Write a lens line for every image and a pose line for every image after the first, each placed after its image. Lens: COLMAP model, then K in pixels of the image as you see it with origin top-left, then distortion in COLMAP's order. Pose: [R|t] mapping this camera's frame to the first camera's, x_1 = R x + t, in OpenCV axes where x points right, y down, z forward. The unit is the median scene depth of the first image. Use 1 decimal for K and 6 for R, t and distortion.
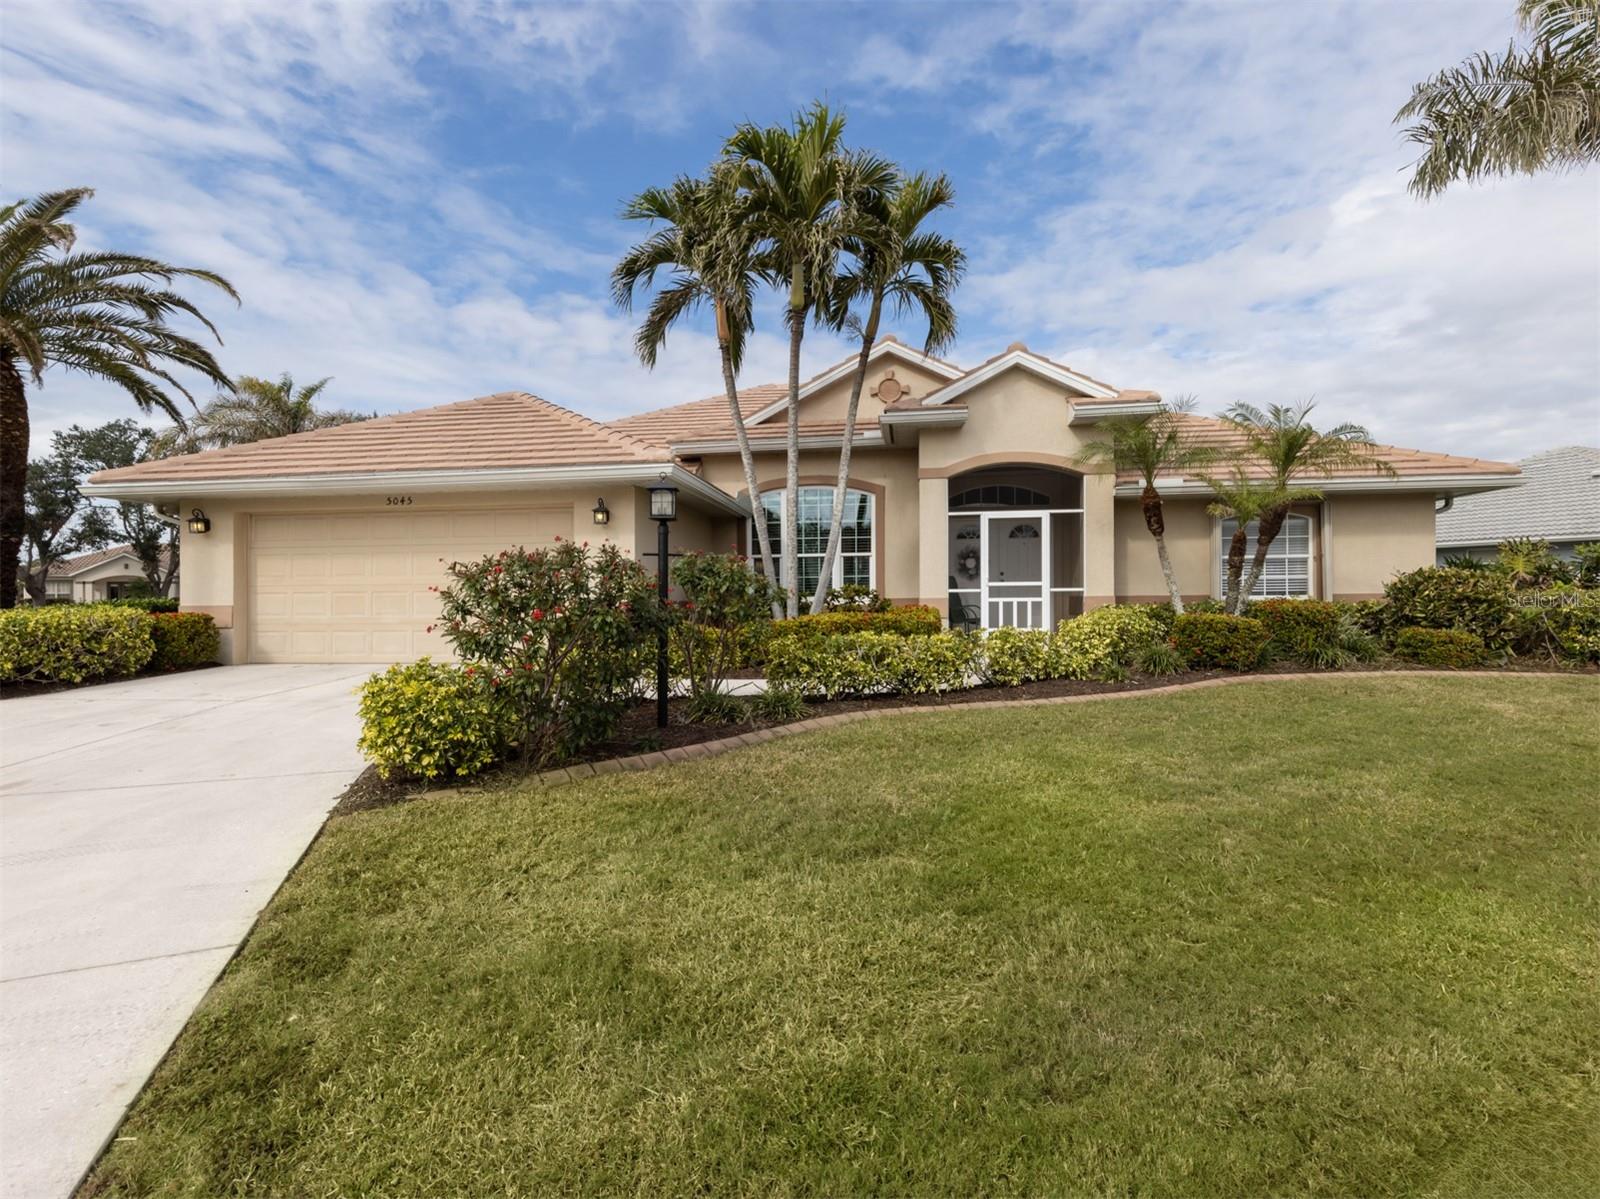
lens RADIAL K [[1139.1, 0, 800.0], [0, 1139.1, 599.5], [0, 0, 1]] dist [0.015195, 0.003123]
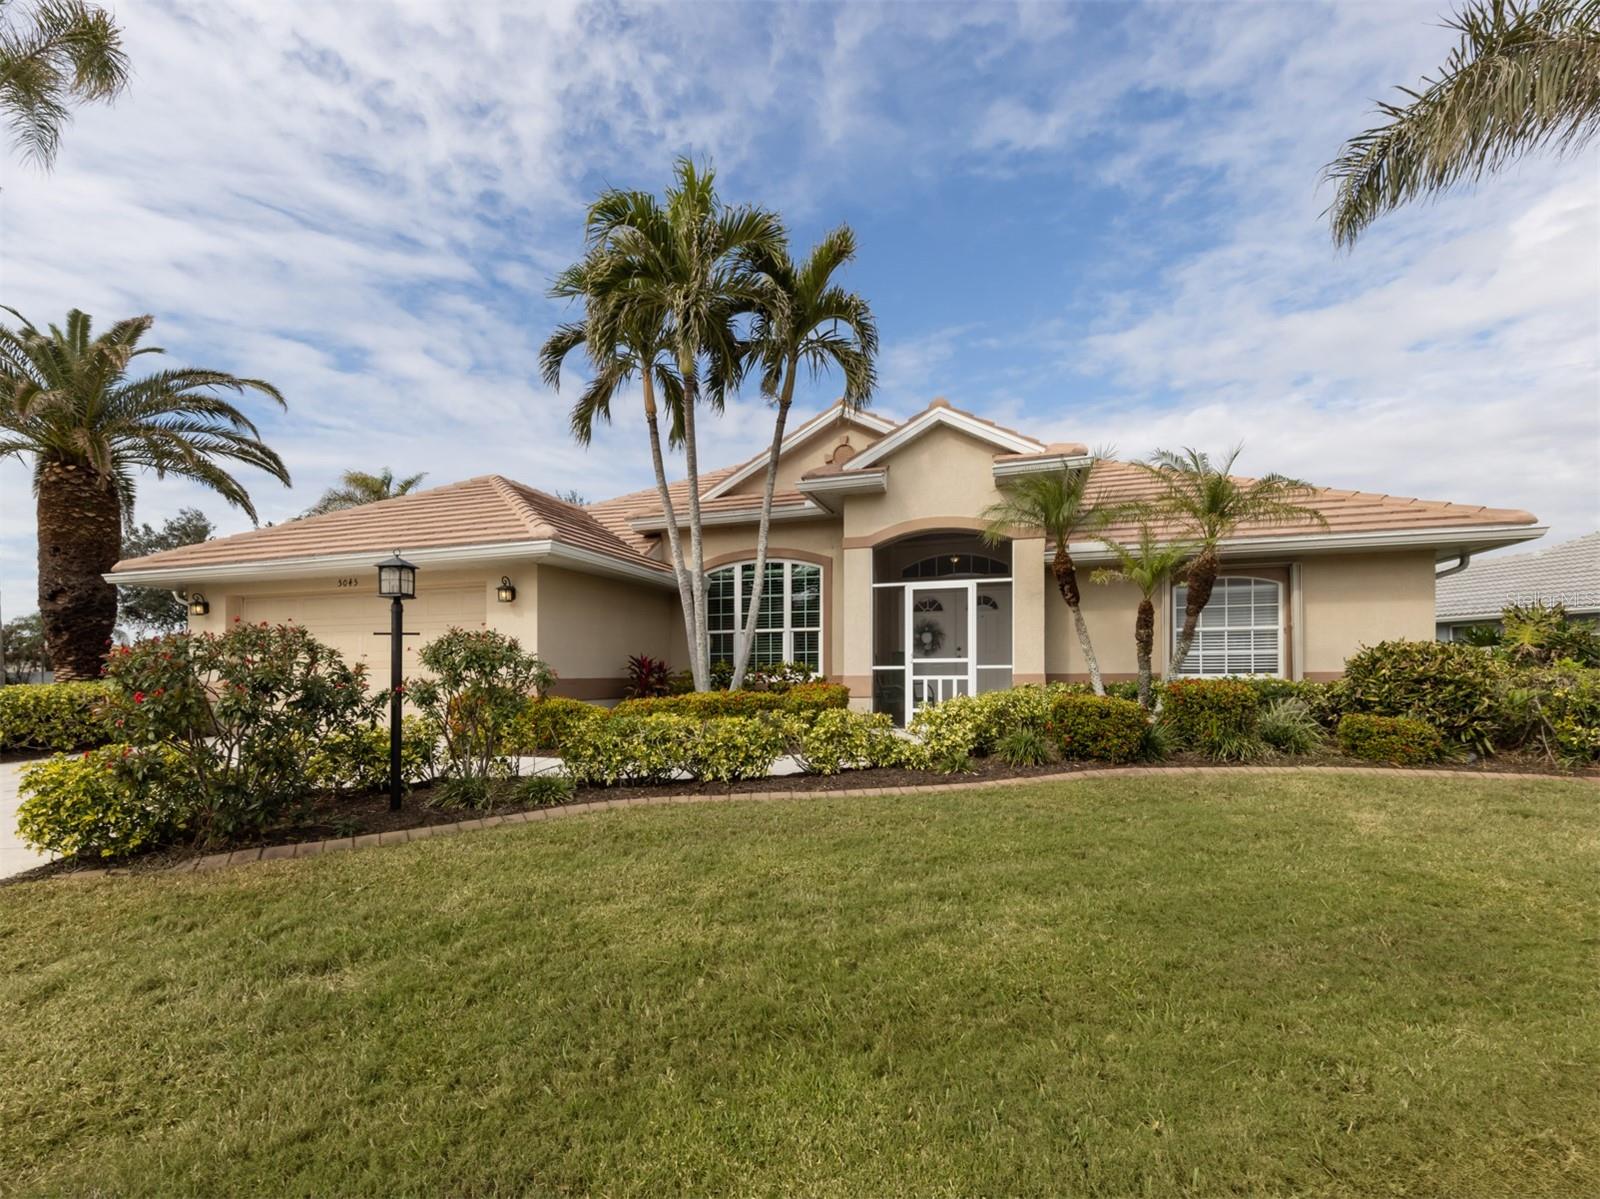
lens RADIAL K [[1086.6, 0, 798.5], [0, 1086.6, 659.3], [0, 0, 1]] dist [0.019517, -0.003460]
pose [[0.969494, -0.001431, -0.245112, 0.291858], [-0.001317, 0.999938, -0.011045, -0.004777], [0.245113, 0.011031, 0.969432, 0.122774]]
